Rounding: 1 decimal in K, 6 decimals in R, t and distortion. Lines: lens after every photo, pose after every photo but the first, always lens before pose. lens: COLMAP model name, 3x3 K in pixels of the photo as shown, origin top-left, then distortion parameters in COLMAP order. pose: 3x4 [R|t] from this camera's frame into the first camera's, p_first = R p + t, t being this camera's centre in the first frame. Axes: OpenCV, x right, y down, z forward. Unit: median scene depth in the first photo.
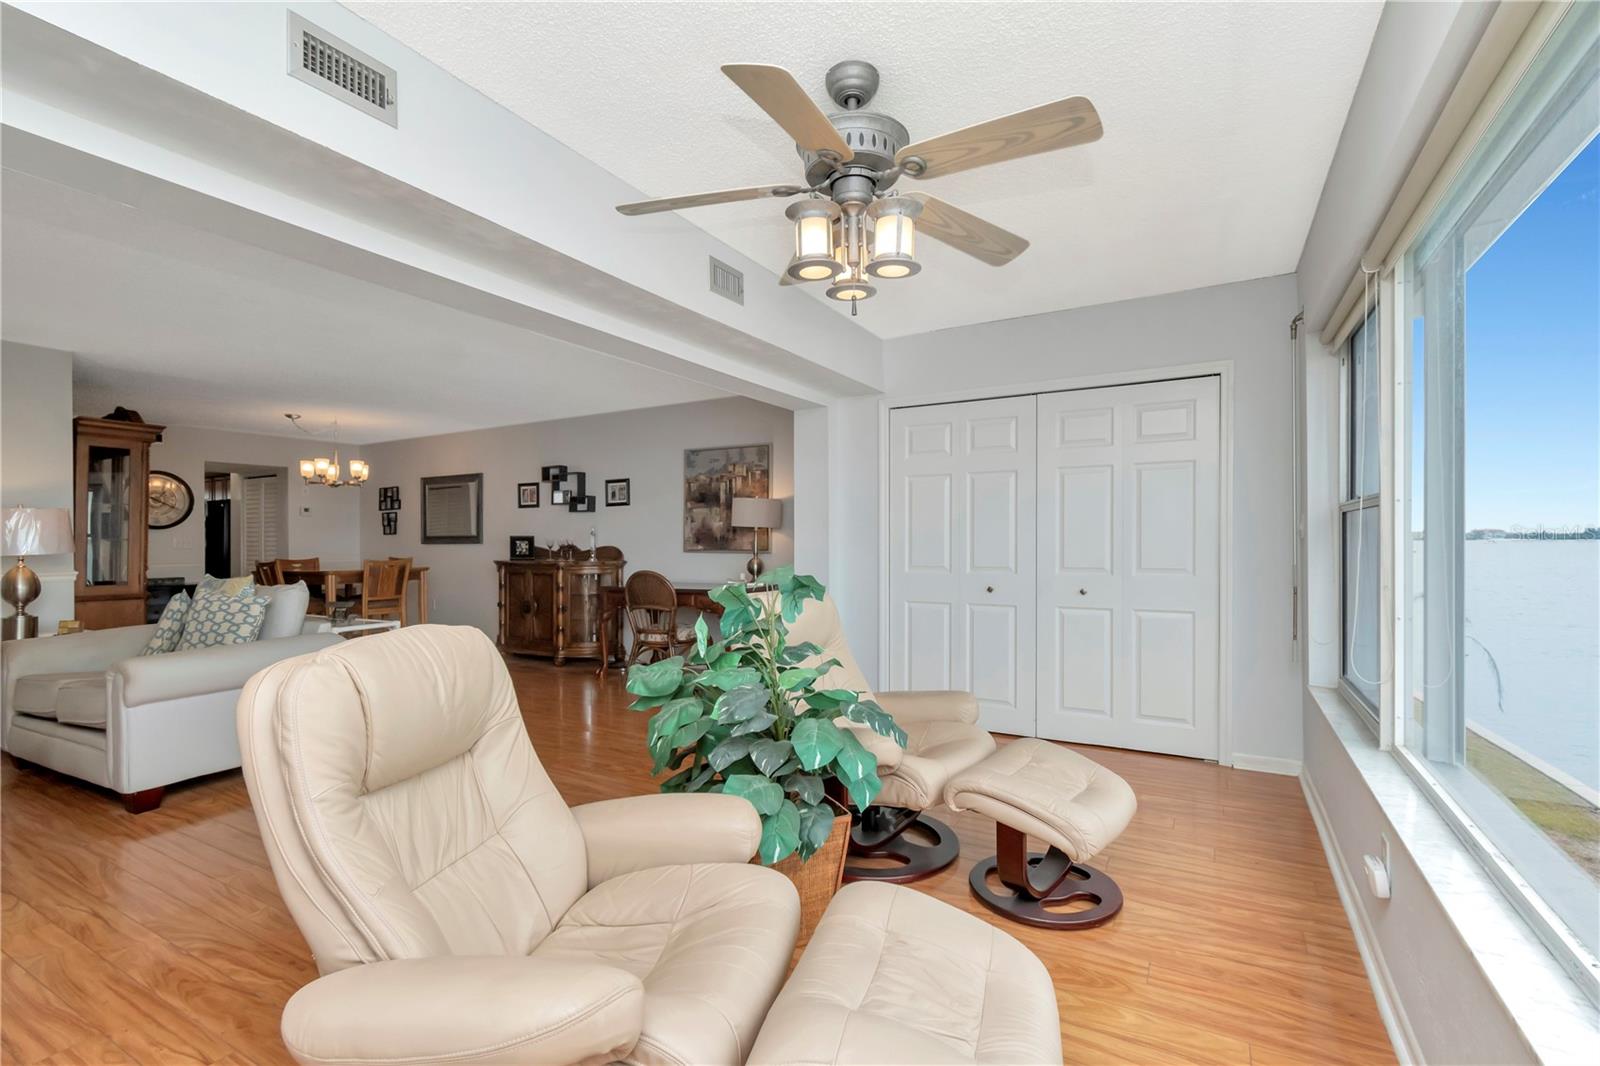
lens RADIAL K [[716.8, 0, 810.4], [0, 716.8, 545.5], [0, 0, 1]] dist [0.008541, -0.001112]
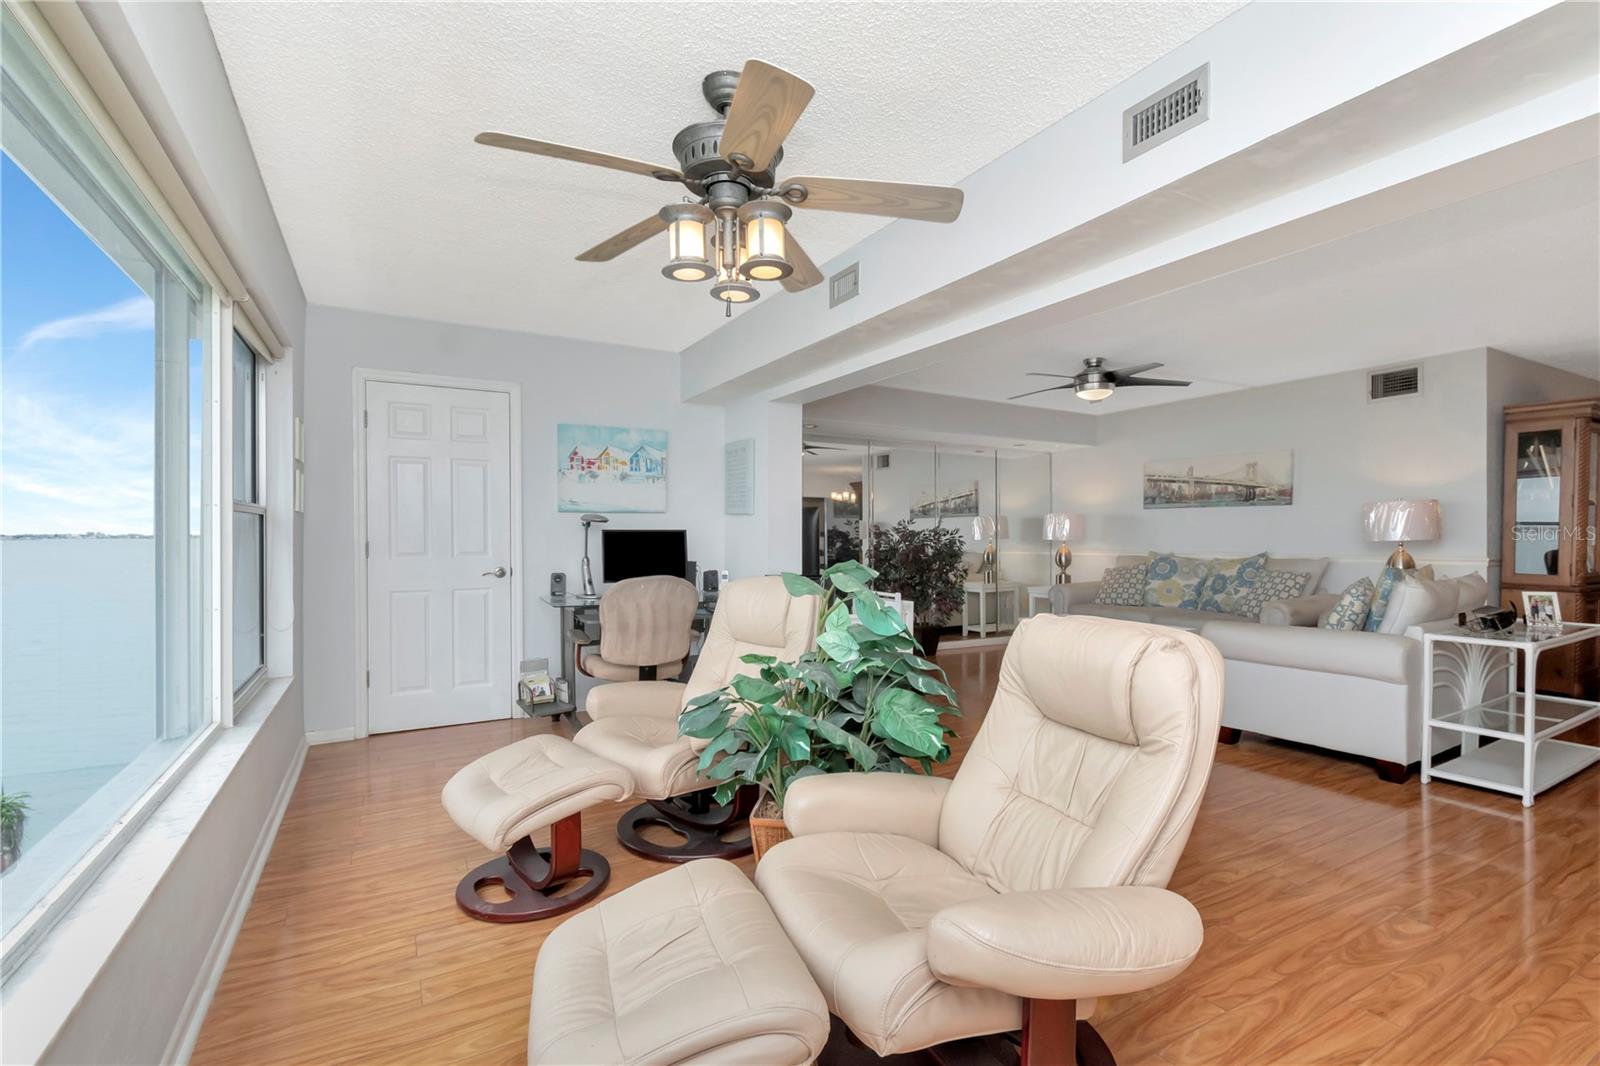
lens RADIAL K [[716.8, 0, 811.9], [0, 716.8, 540.9], [0, 0, 1]] dist [0.008541, -0.001112]
pose [[-0.501442, 0.014383, -0.865072, 0.253519], [-0.001774, 0.999843, 0.017652, -0.003606], [0.865190, 0.010386, -0.501337, 0.453918]]
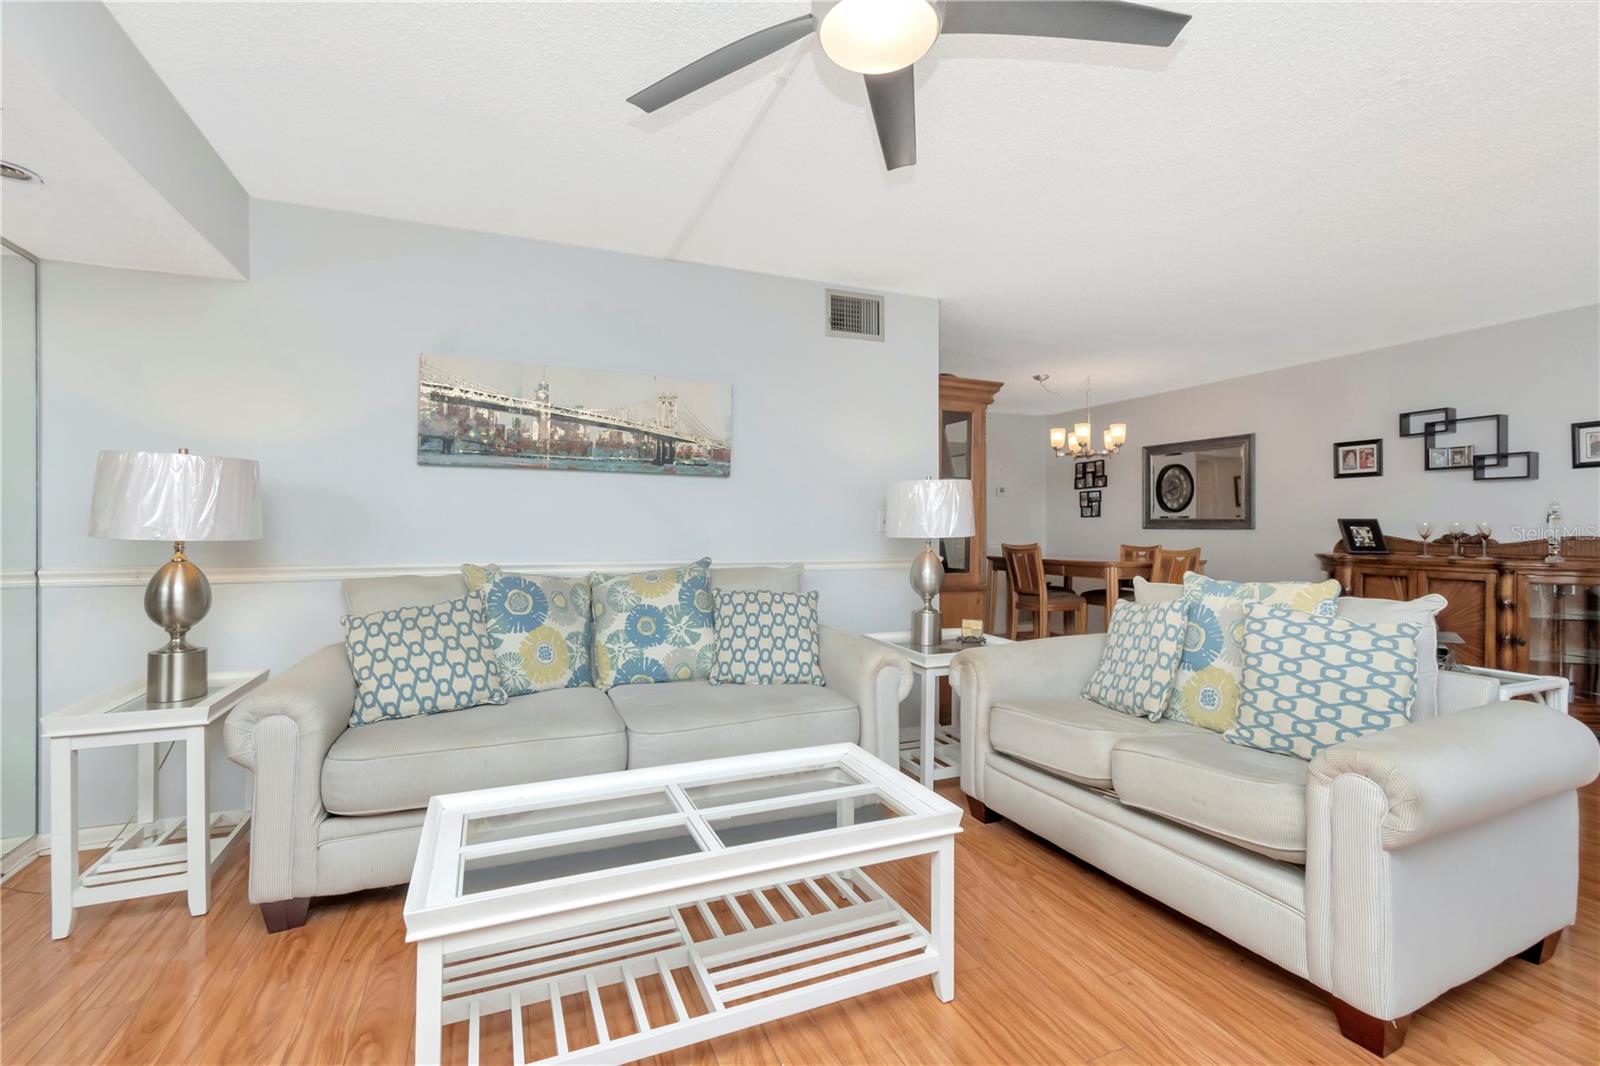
lens RADIAL K [[716.8, 0, 798.1], [0, 716.8, 524.4], [0, 0, 1]] dist [0.008541, -0.001112]
pose [[0.792221, 0.008165, -0.610179, -0.421977], [-0.014574, 0.999878, -0.005542, 0.003317], [0.610060, 0.013283, 0.792244, 0.150497]]
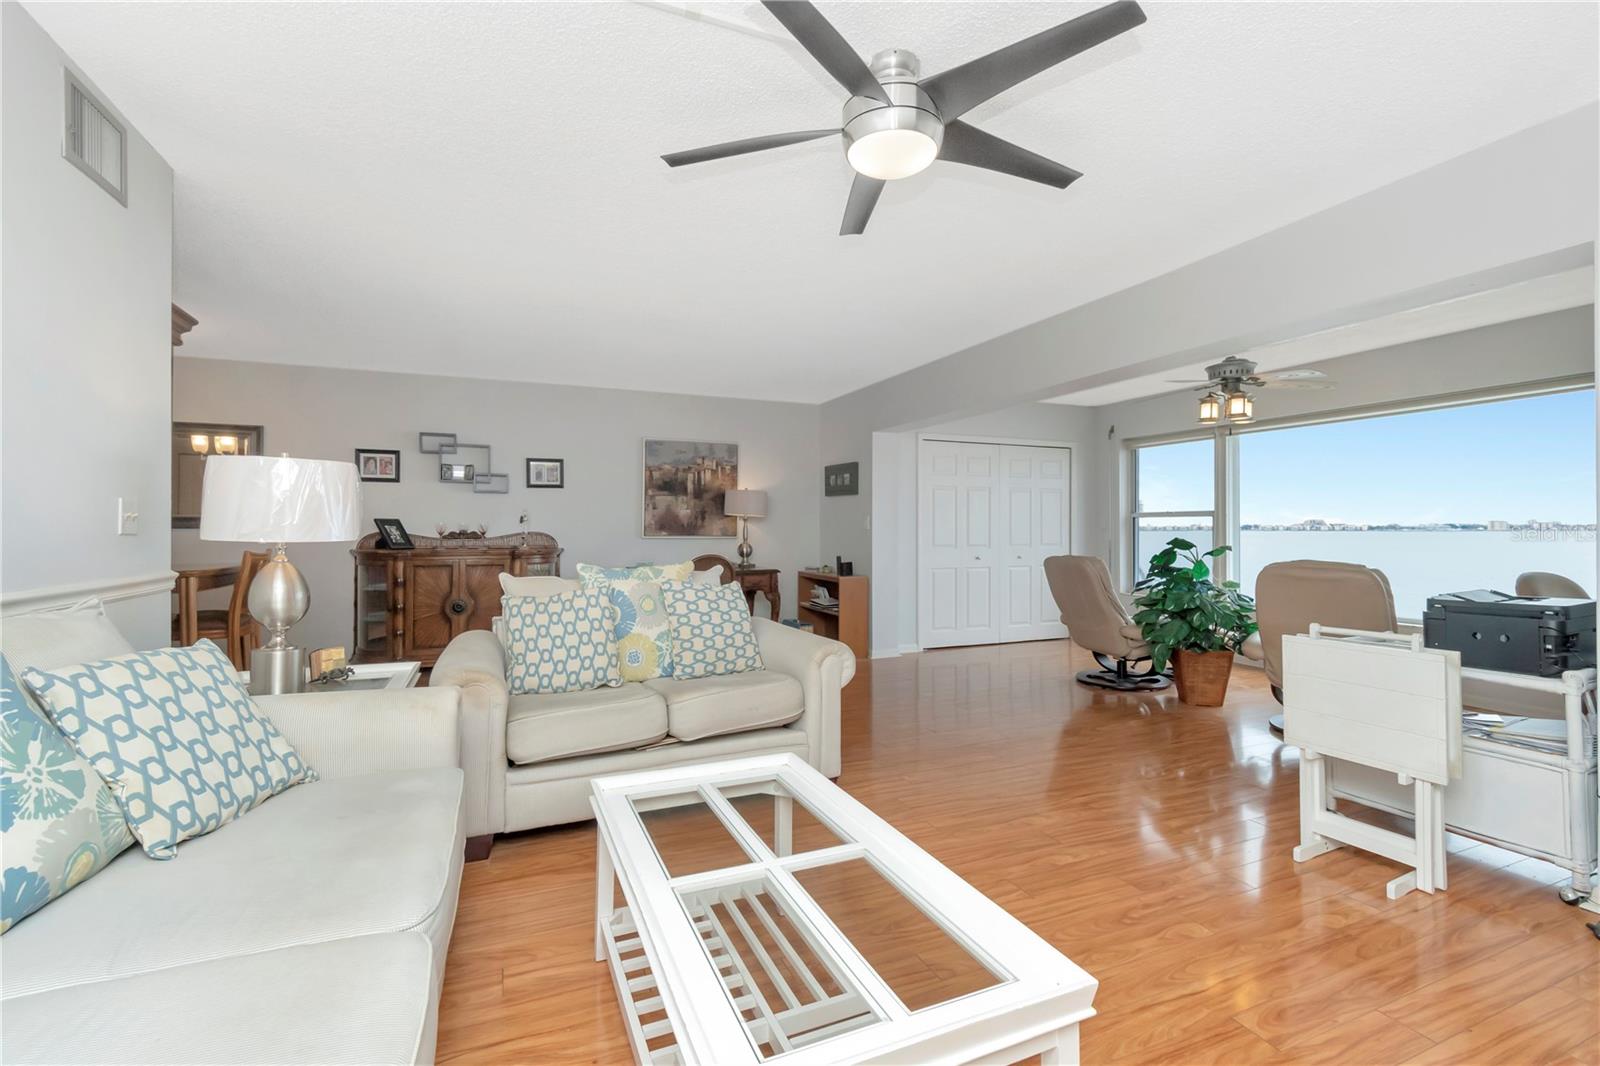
lens RADIAL K [[716.8, 0, 797.3], [0, 716.8, 526.1], [0, 0, 1]] dist [0.008541, -0.001112]
pose [[0.605229, 0.010612, 0.795980, -0.779559], [0.001149, 0.999898, -0.014203, 0.006226], [-0.796050, 0.009511, 0.605156, 0.192688]]
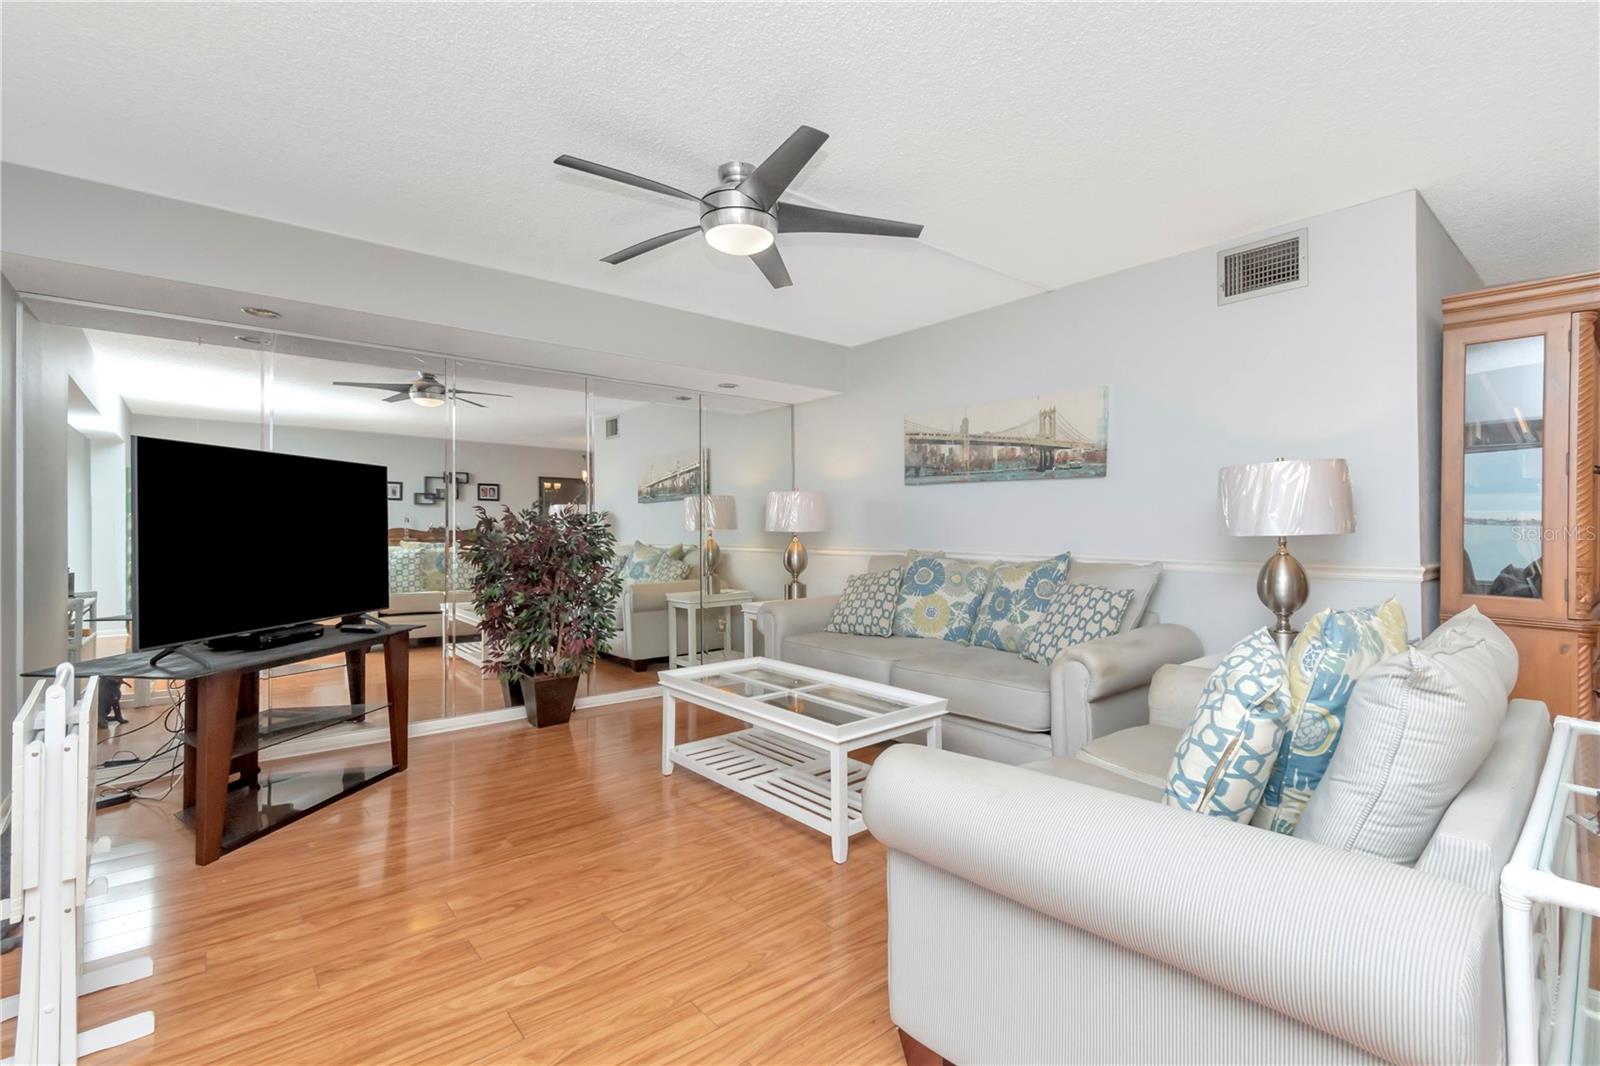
lens RADIAL K [[716.8, 0, 799.2], [0, 716.8, 520.9], [0, 0, 1]] dist [0.008541, -0.001112]
pose [[-0.343225, -0.000335, -0.939253, -0.197064], [-0.006345, 0.999978, 0.001962, 0.001172], [0.939232, 0.006633, -0.343219, 0.487998]]
